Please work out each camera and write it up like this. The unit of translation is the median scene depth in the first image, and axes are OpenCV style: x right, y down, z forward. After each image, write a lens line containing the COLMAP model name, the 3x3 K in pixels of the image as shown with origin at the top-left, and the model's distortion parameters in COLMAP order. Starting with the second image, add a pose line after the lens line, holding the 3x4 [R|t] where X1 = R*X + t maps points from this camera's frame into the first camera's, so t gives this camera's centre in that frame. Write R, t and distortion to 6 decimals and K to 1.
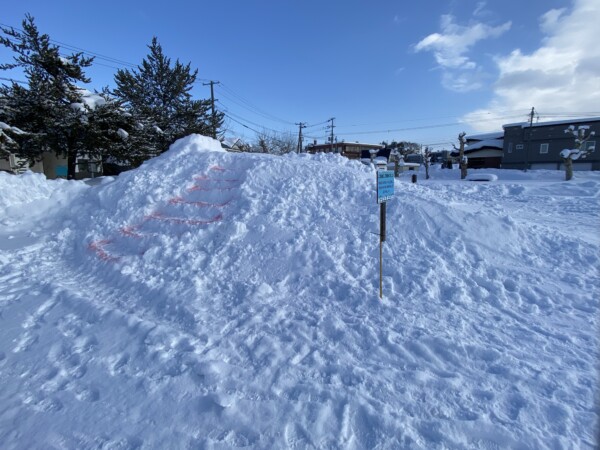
lens RADIAL K [[300.3, 0, 304.7], [0, 300.3, 230.0], [0, 0, 1]] dist [-0.015419, -0.002502]
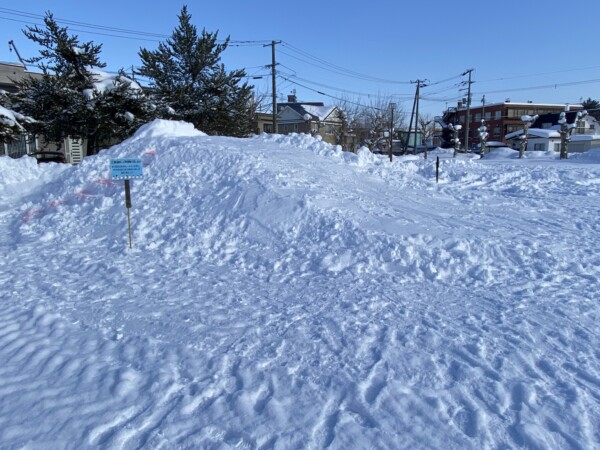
lens RADIAL K [[436.7, 0, 301.2], [0, 436.7, 227.8], [0, 0, 1]] dist [0.014875, 0.002059]
pose [[0.934213, 0.052819, -0.352784, 0.478573], [-0.058636, 0.998262, -0.005815, 0.023662], [0.351864, 0.026118, 0.935687, -0.164848]]
